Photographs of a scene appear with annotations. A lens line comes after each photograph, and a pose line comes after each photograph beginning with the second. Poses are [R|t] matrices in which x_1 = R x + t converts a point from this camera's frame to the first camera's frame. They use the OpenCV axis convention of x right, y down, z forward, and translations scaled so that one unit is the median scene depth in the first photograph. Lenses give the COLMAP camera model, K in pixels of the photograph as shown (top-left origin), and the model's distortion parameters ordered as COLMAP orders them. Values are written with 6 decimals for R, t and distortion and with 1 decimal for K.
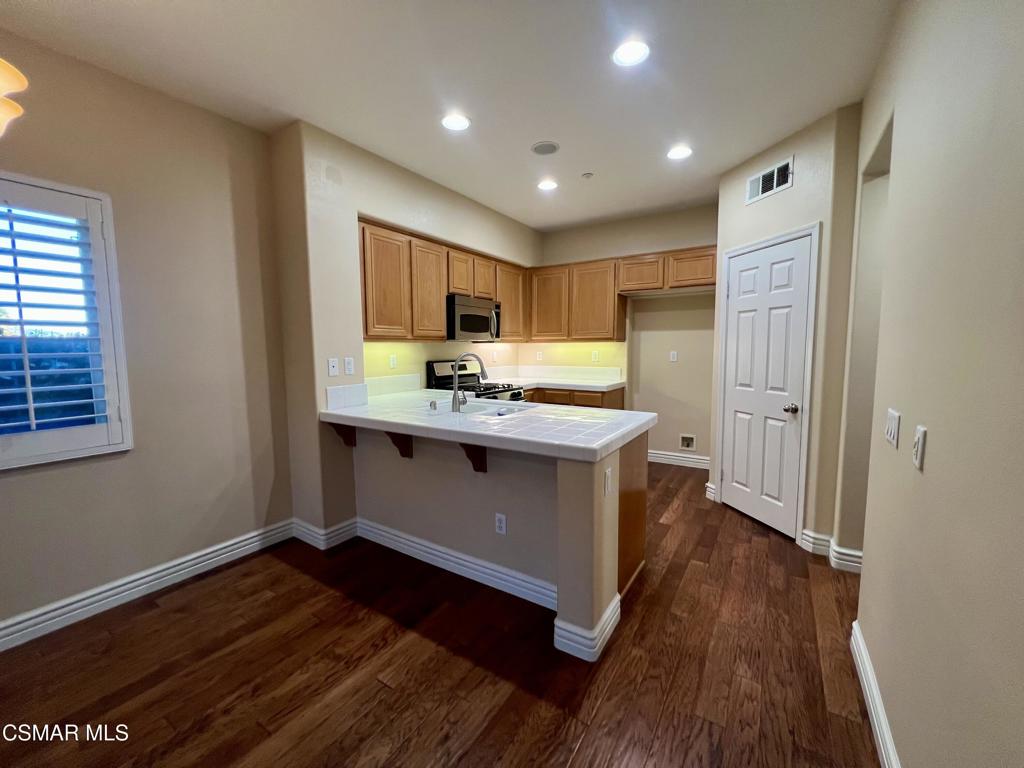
lens RADIAL K [[410.4, 0, 509.2], [0, 410.4, 382.9], [0, 0, 1]] dist [-0.003064, -0.000102]
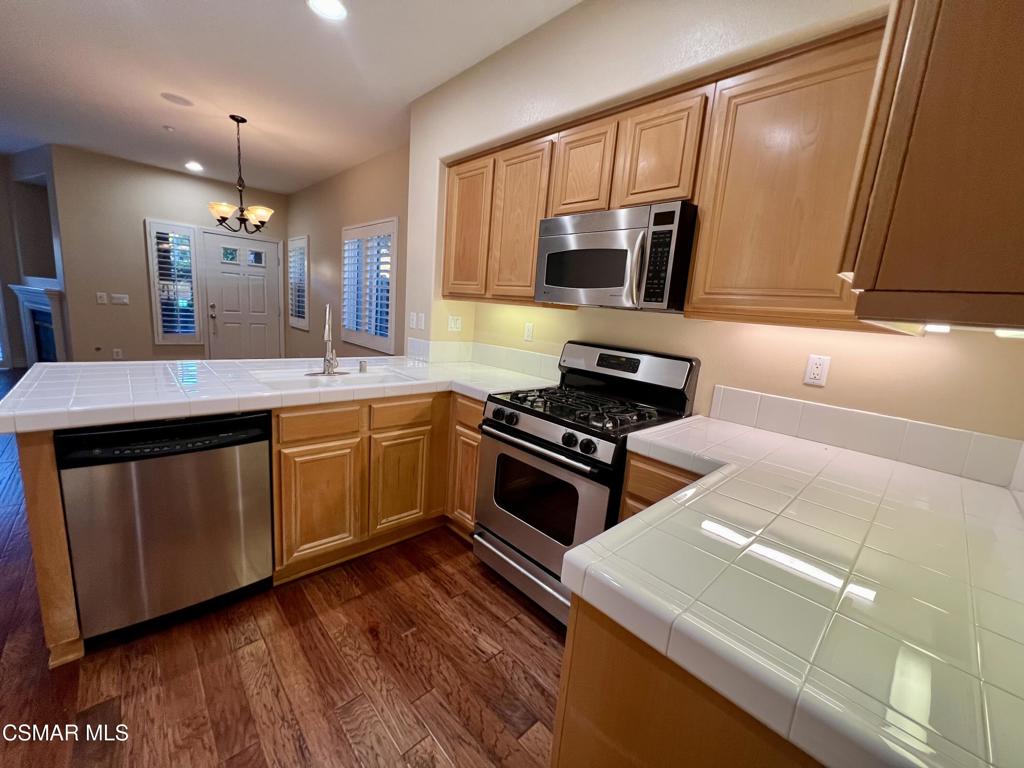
lens RADIAL K [[410.4, 0, 509.2], [0, 410.4, 382.9], [0, 0, 1]] dist [-0.003064, -0.000102]
pose [[-0.242258, 0.165860, -0.955930, 0.395329], [-0.161919, 0.964549, 0.208390, -0.097641], [0.956605, 0.205268, -0.206814, 0.992425]]
